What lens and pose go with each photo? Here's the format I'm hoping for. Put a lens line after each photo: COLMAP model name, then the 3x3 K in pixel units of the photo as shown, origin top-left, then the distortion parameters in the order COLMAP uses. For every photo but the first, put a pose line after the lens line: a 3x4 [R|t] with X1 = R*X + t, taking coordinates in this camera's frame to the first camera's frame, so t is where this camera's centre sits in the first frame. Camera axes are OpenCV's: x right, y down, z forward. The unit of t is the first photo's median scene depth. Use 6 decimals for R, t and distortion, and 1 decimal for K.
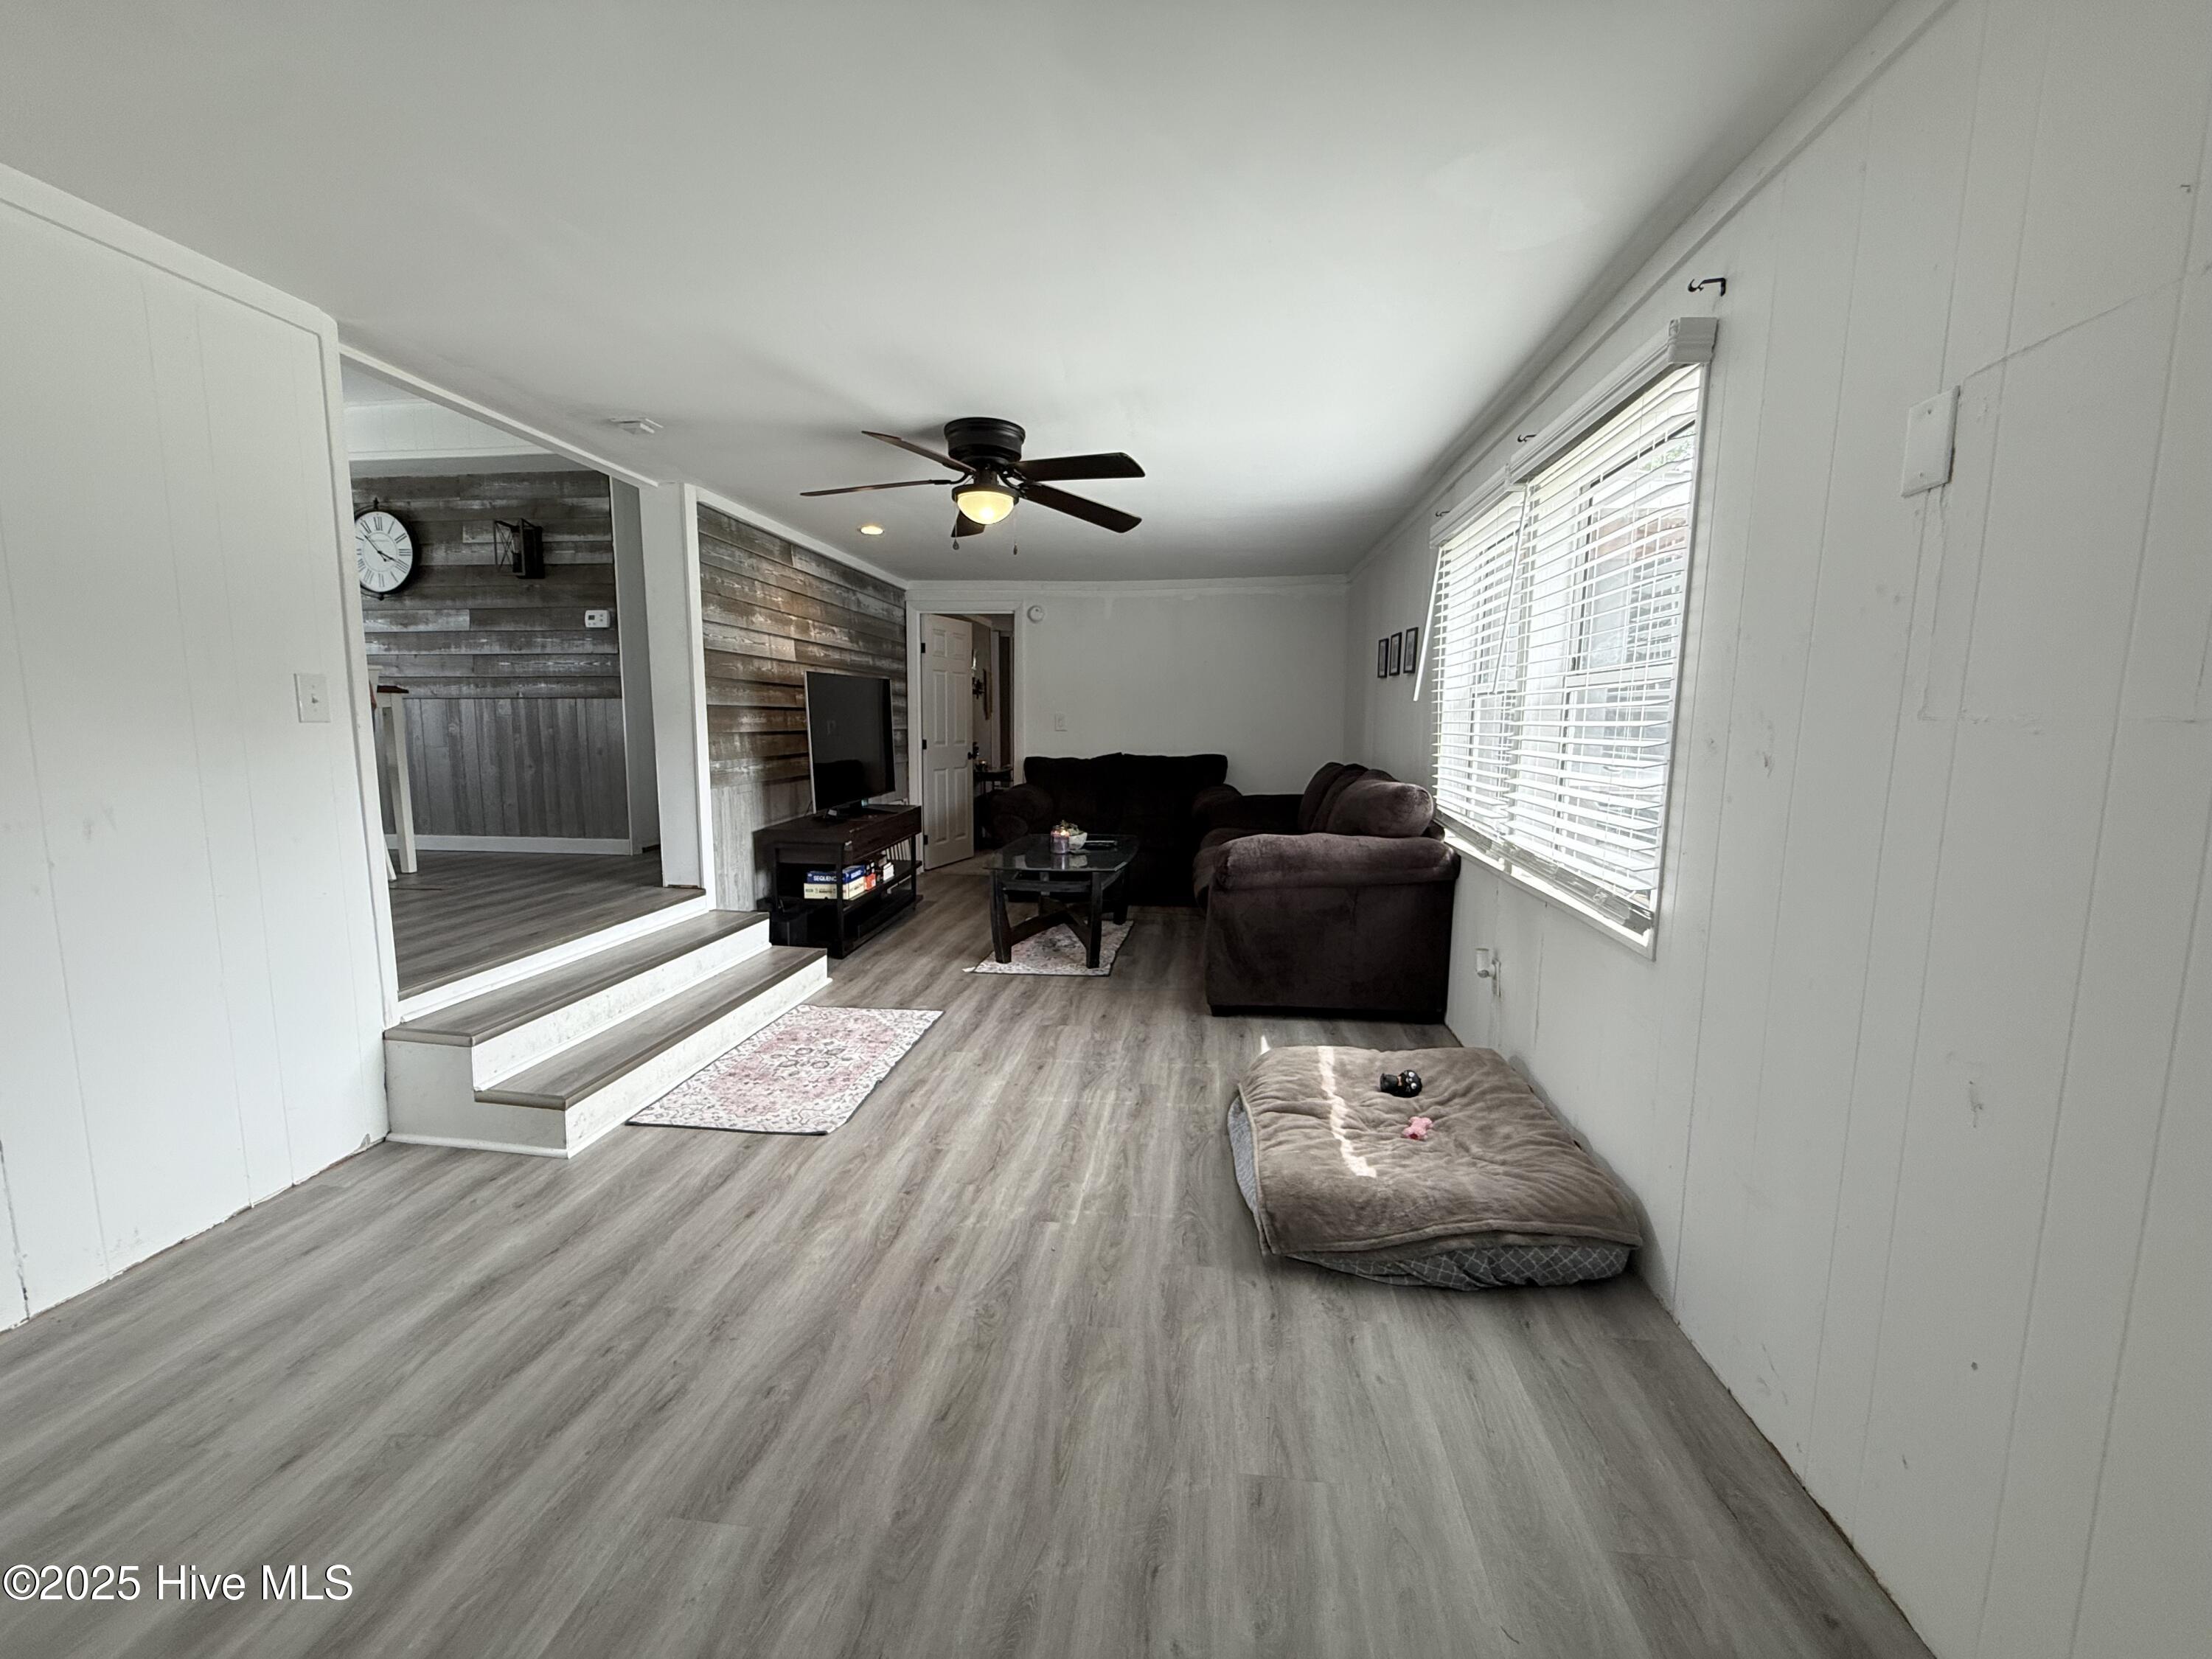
lens RADIAL K [[880.5, 0, 1100.2], [0, 880.5, 829.0], [0, 0, 1]] dist [0.001132, -0.000907]
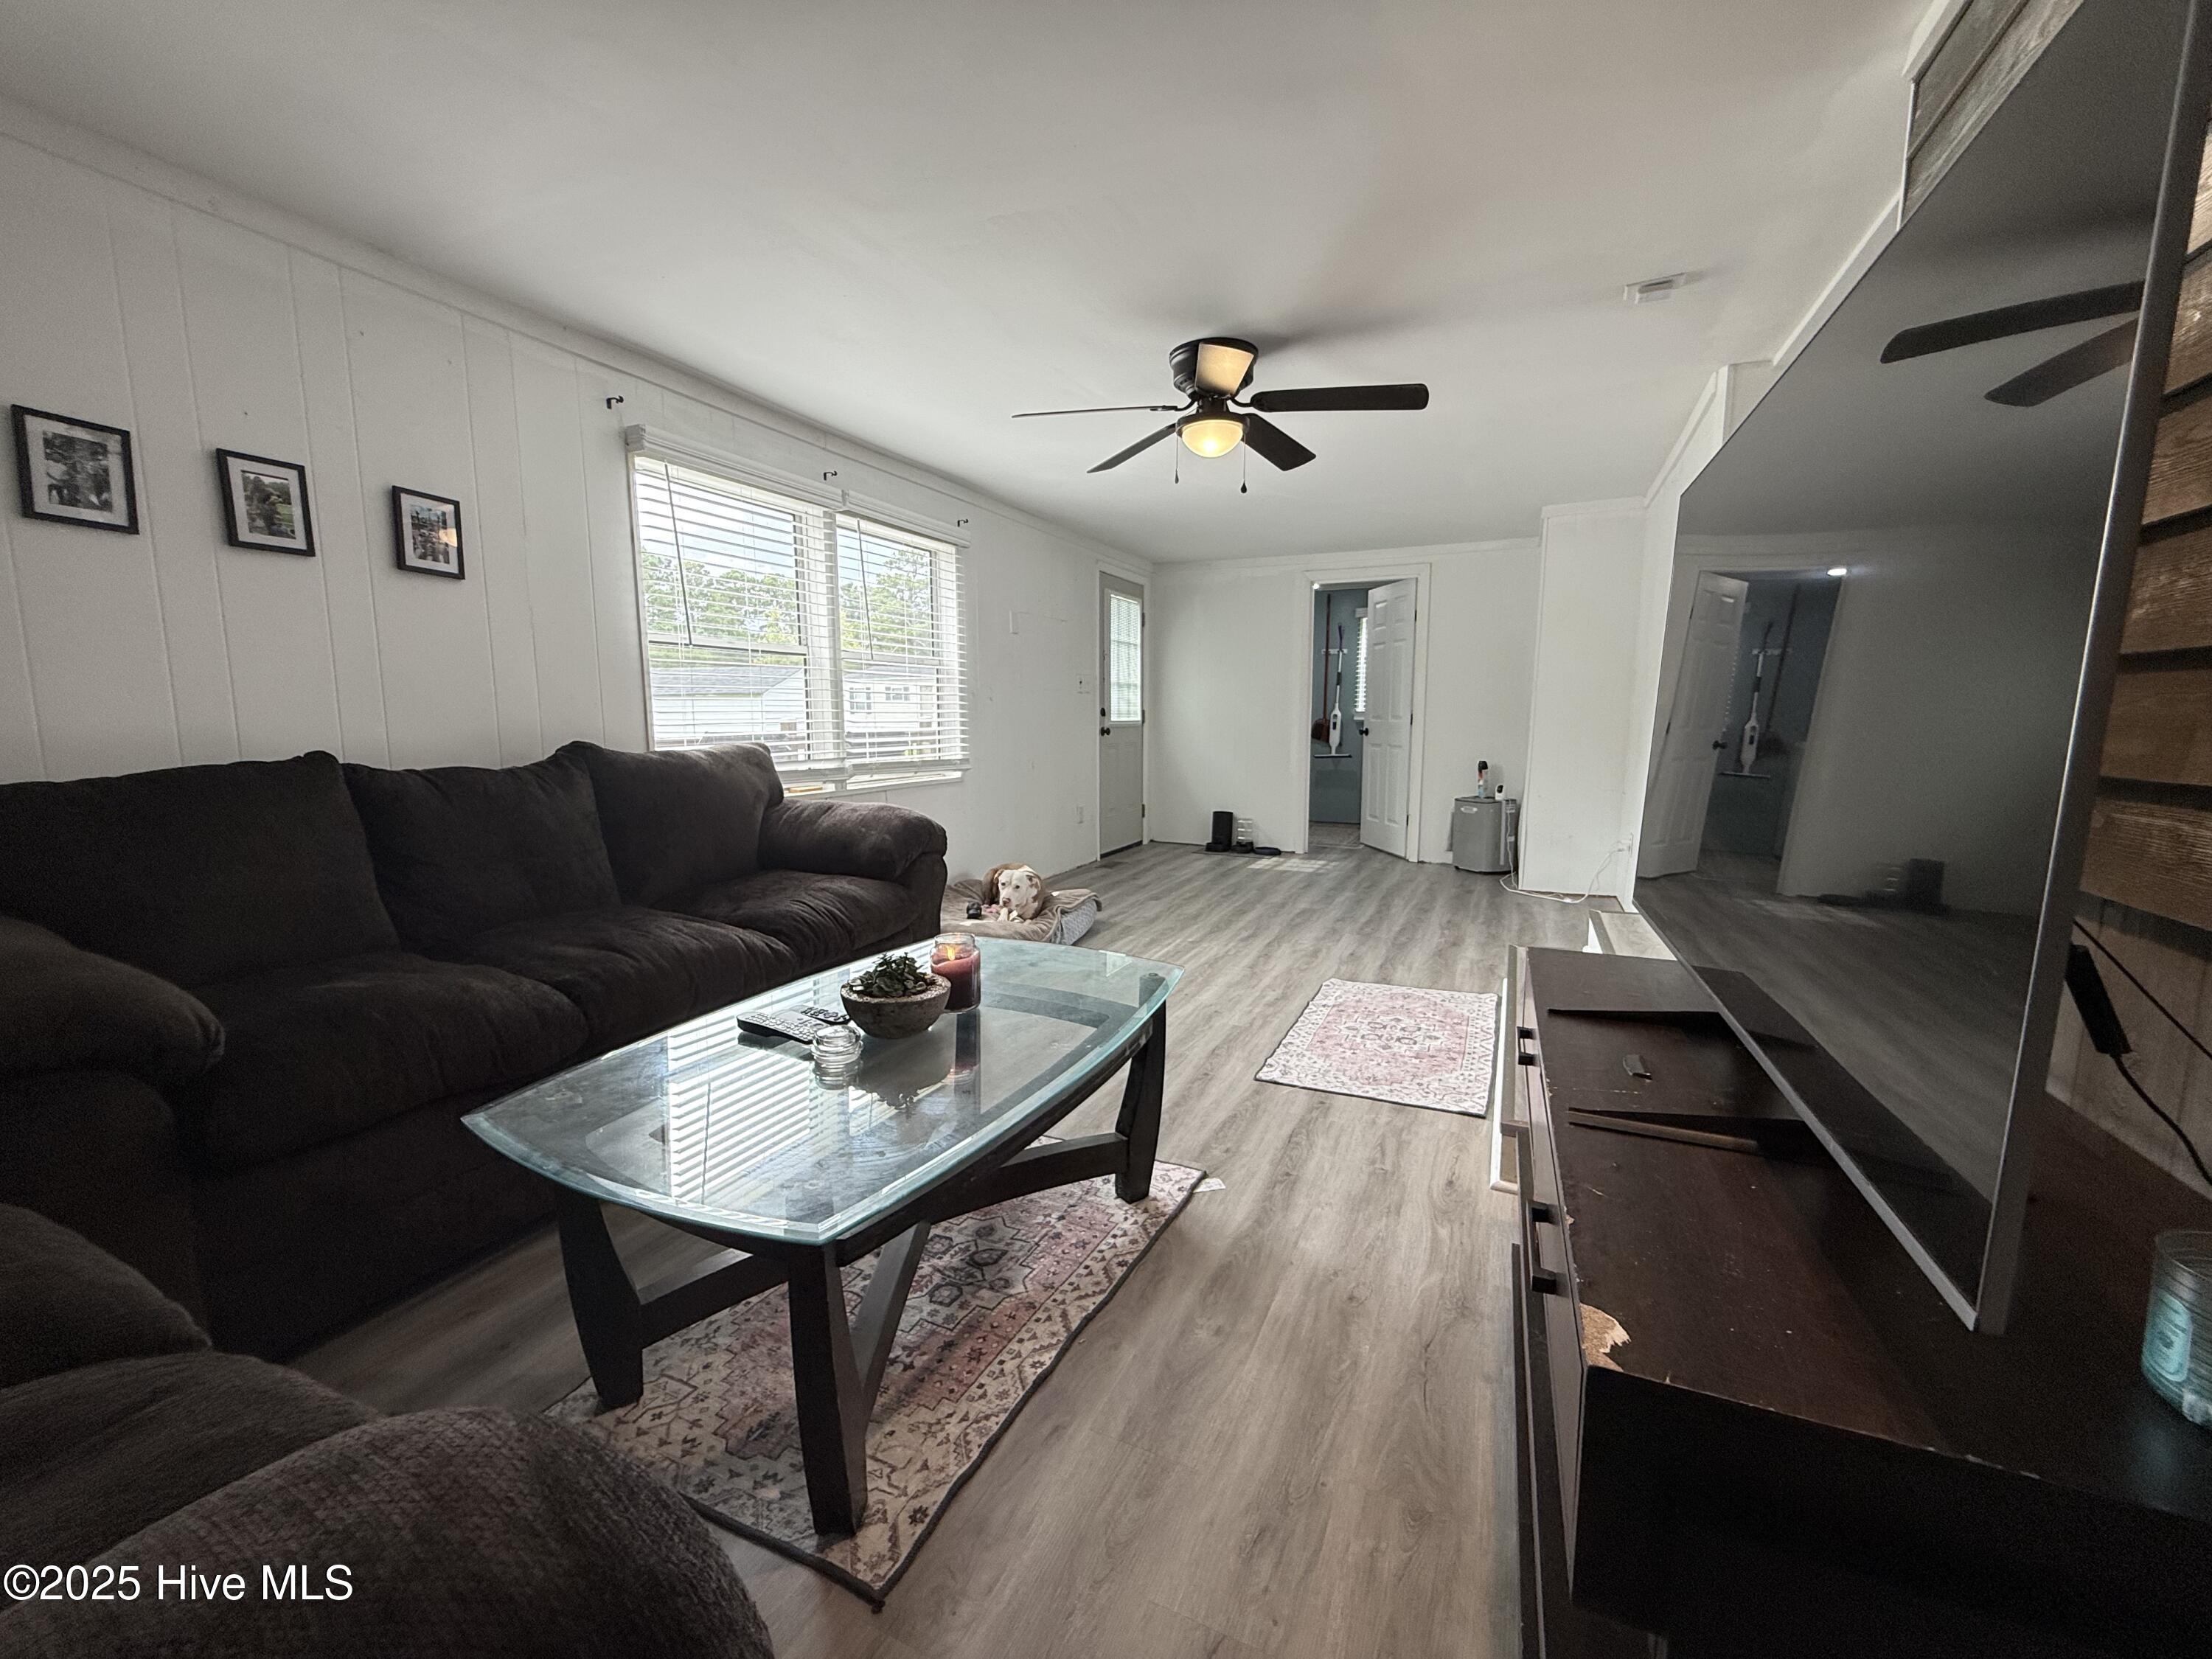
lens RADIAL K [[880.5, 0, 1099.4], [0, 880.5, 830.0], [0, 0, 1]] dist [0.001132, -0.000907]
pose [[-0.949910, -0.049049, 0.308649, -0.240682], [0.031598, 0.967473, 0.250995, -0.153064], [-0.310921, 0.248175, -0.917462, 1.481739]]
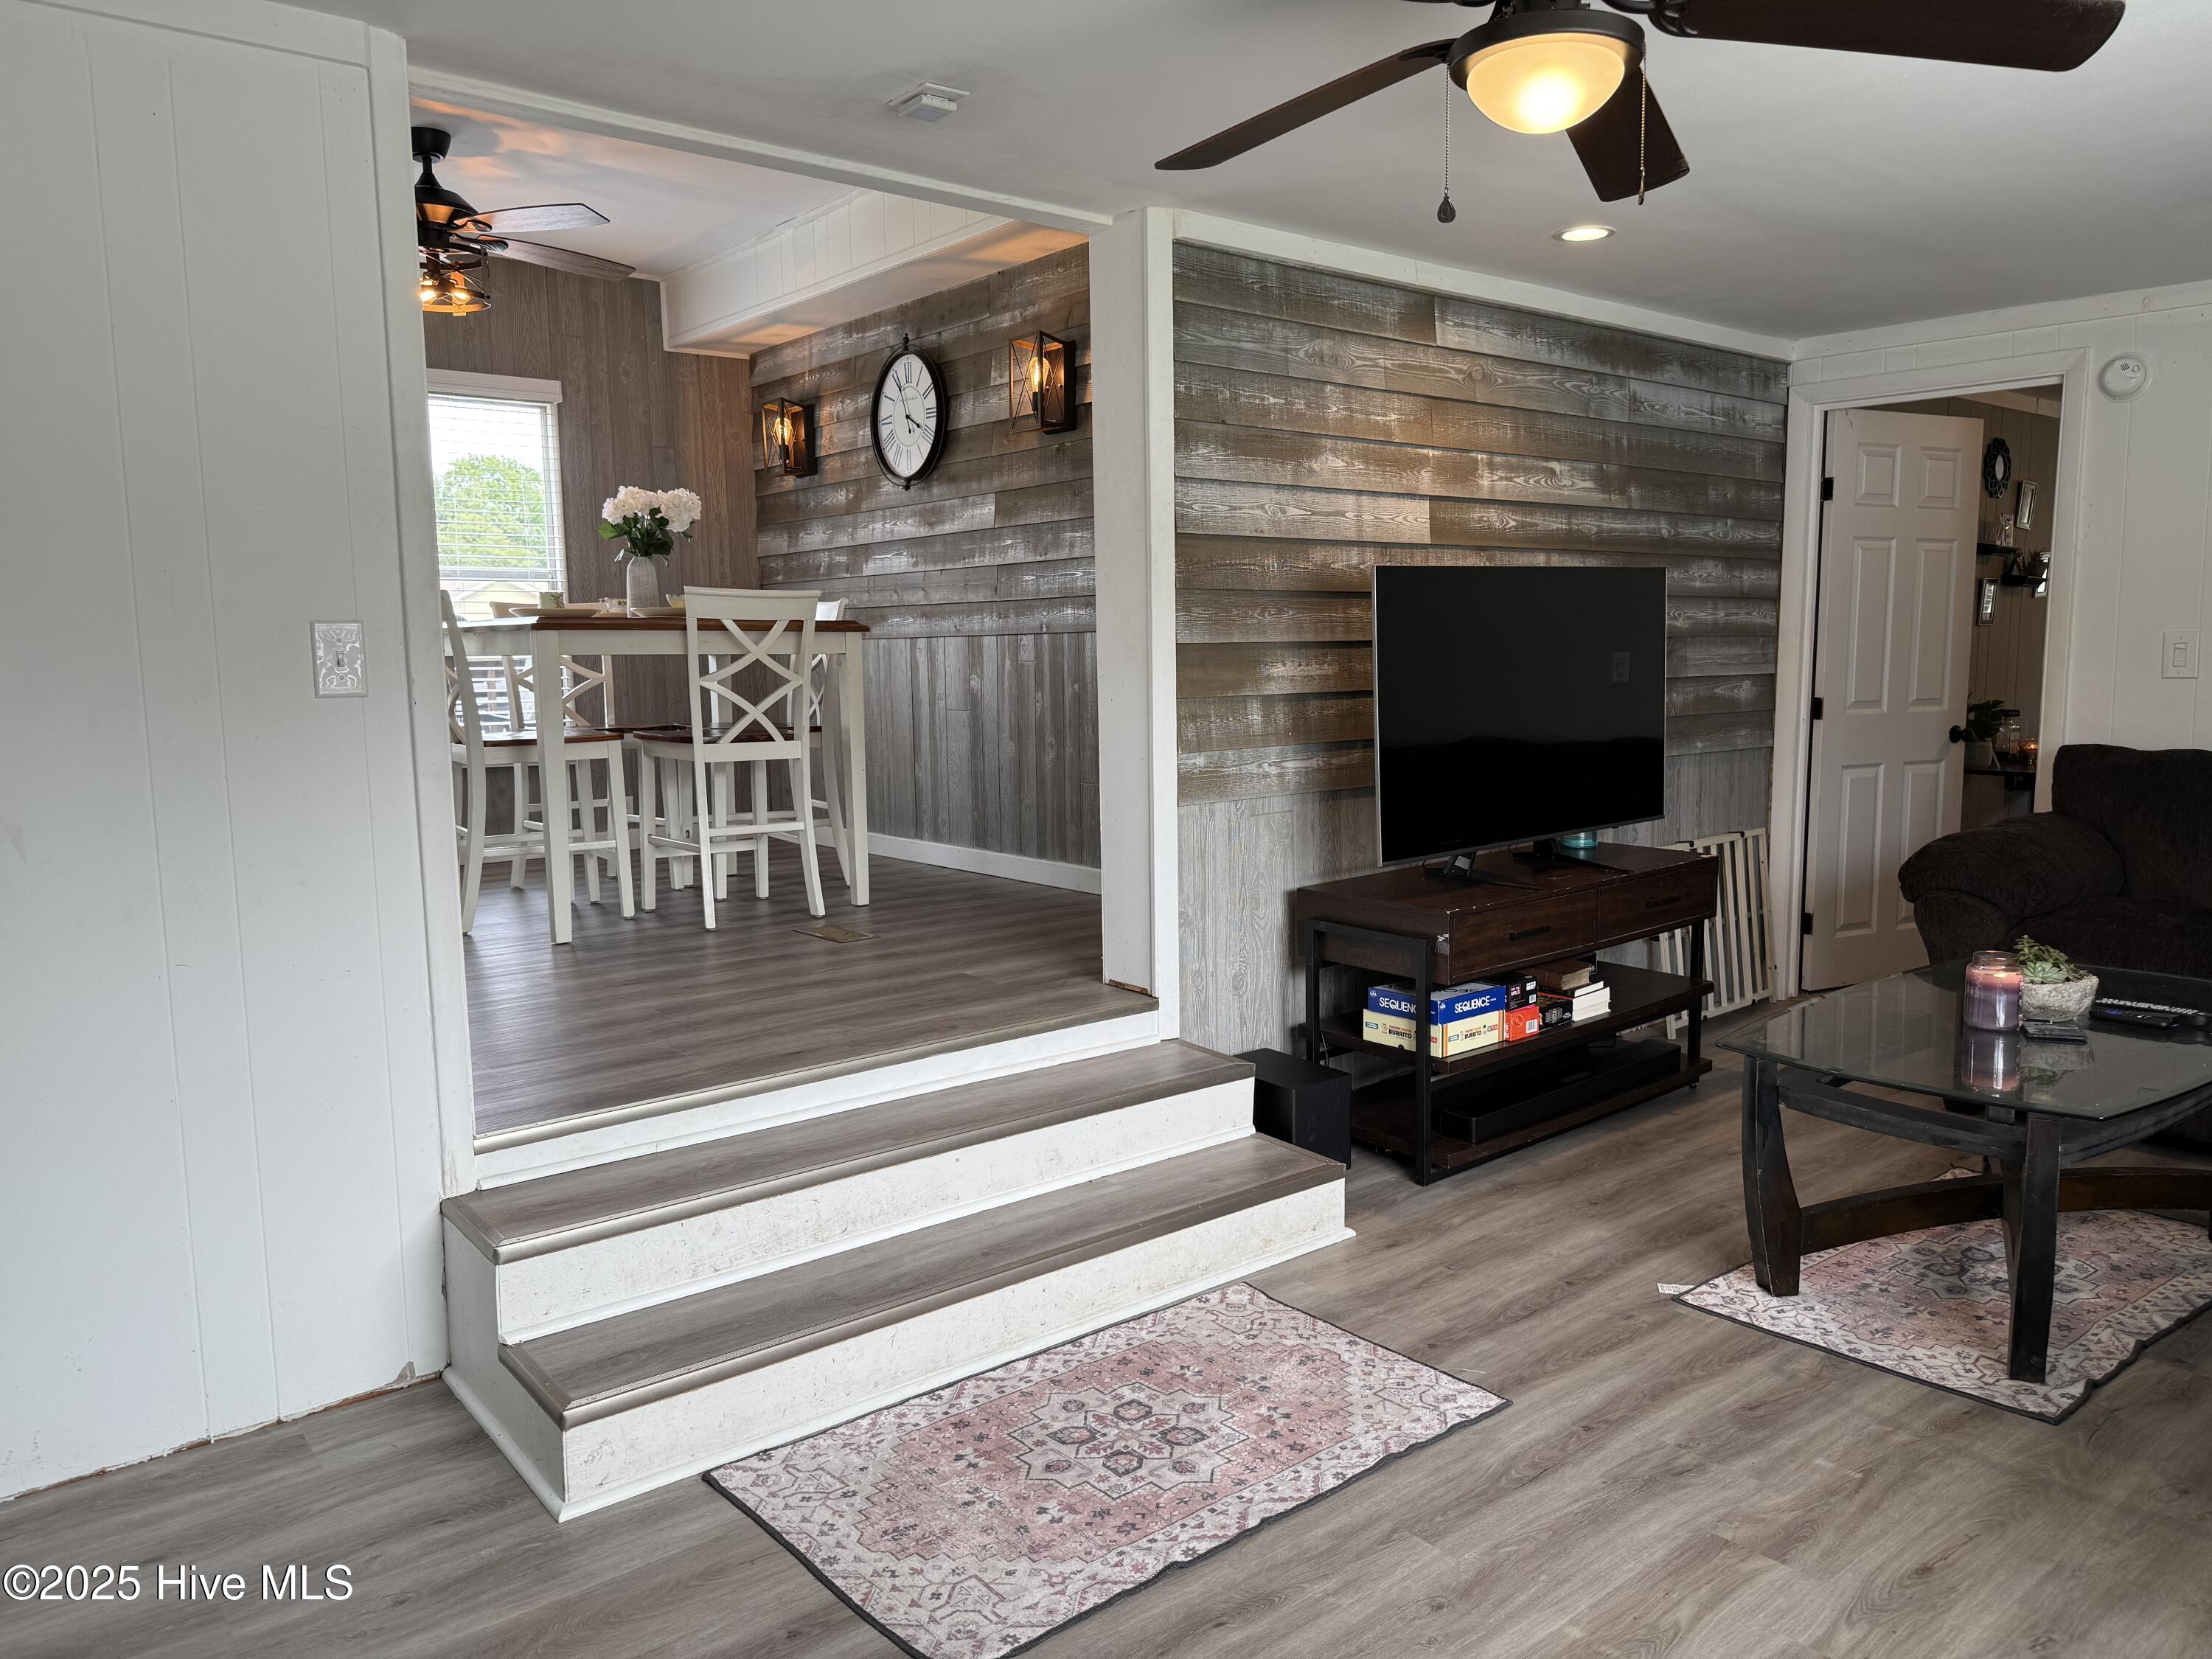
lens RADIAL K [[1545.4, 0, 1107.9], [0, 1545.4, 840.0], [0, 0, 1]] dist [0.040240, -0.053138]
pose [[0.719169, 0.070543, -0.691245, 0.148943], [-0.067440, 0.997223, 0.031604, -0.051584], [0.691554, 0.023889, 0.721929, 0.322652]]
